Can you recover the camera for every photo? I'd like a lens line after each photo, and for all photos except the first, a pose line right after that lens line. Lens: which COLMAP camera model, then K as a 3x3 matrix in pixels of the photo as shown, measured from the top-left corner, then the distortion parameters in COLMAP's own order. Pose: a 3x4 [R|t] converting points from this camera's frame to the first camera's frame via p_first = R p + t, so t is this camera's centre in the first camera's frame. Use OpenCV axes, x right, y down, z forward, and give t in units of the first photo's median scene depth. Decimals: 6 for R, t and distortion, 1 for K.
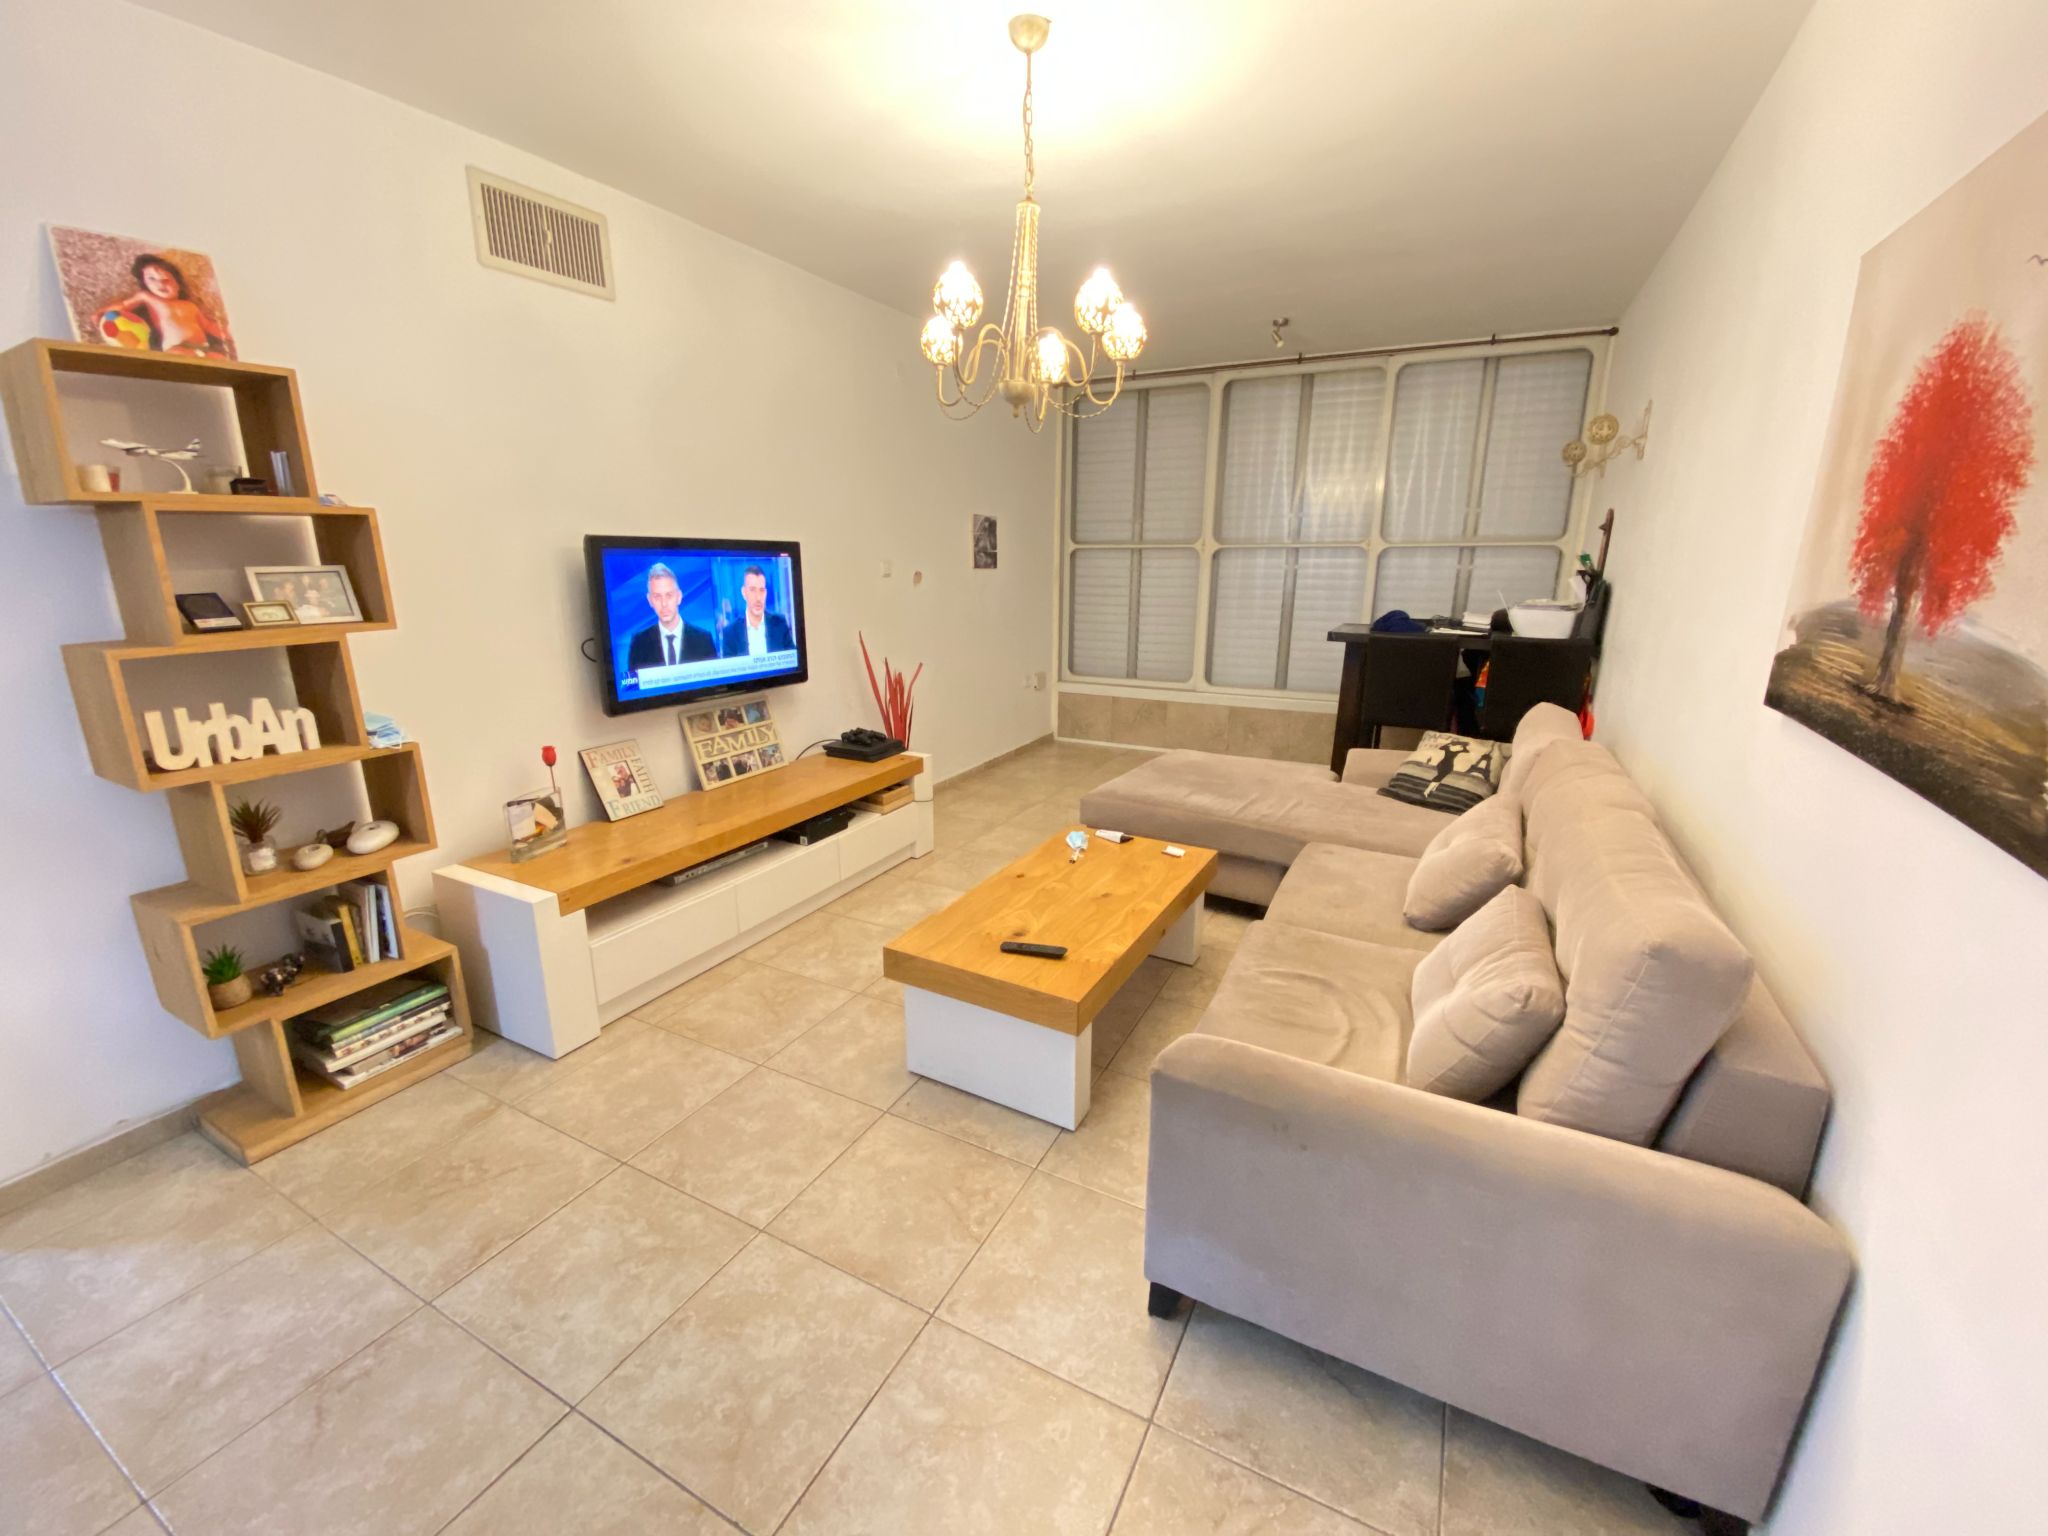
lens RADIAL K [[834.6, 0, 1025.4], [0, 834.6, 772.4], [0, 0, 1]] dist [0.003172, -0.000600]
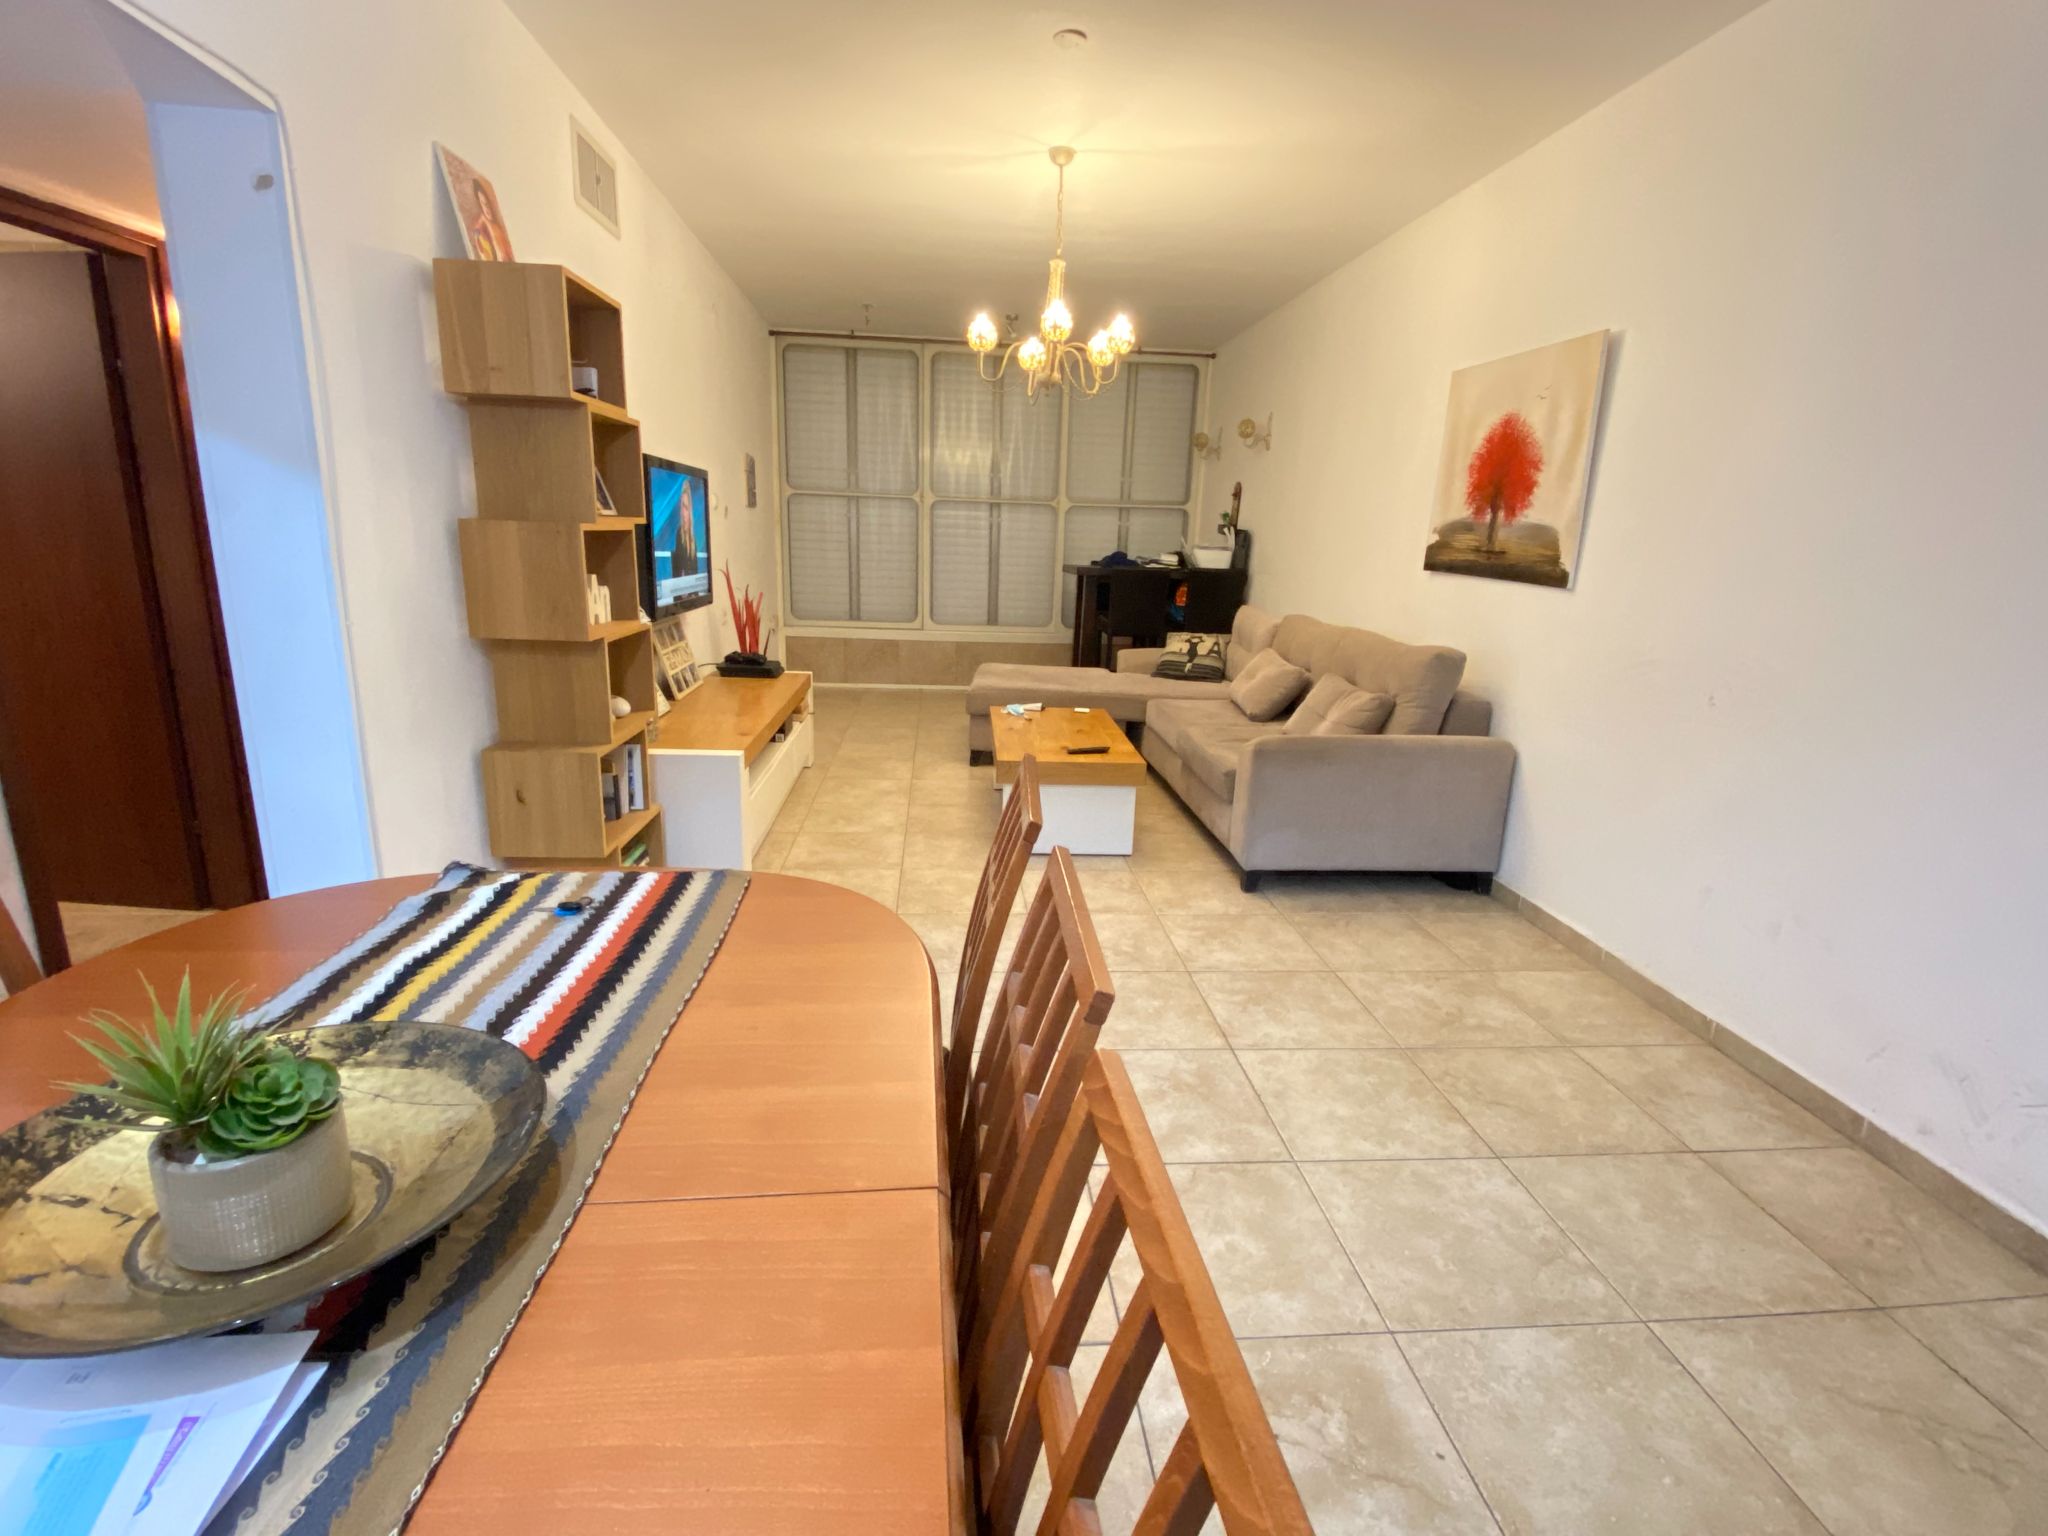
lens RADIAL K [[978.8, 0, 1026.3], [0, 978.8, 768.2], [0, 0, 1]] dist [0.027799, -0.000023]
pose [[0.844627, -0.101269, 0.525689, -0.573921], [0.106794, 0.994082, 0.019914, 0.111764], [-0.524595, 0.039321, 0.850443, -0.253578]]
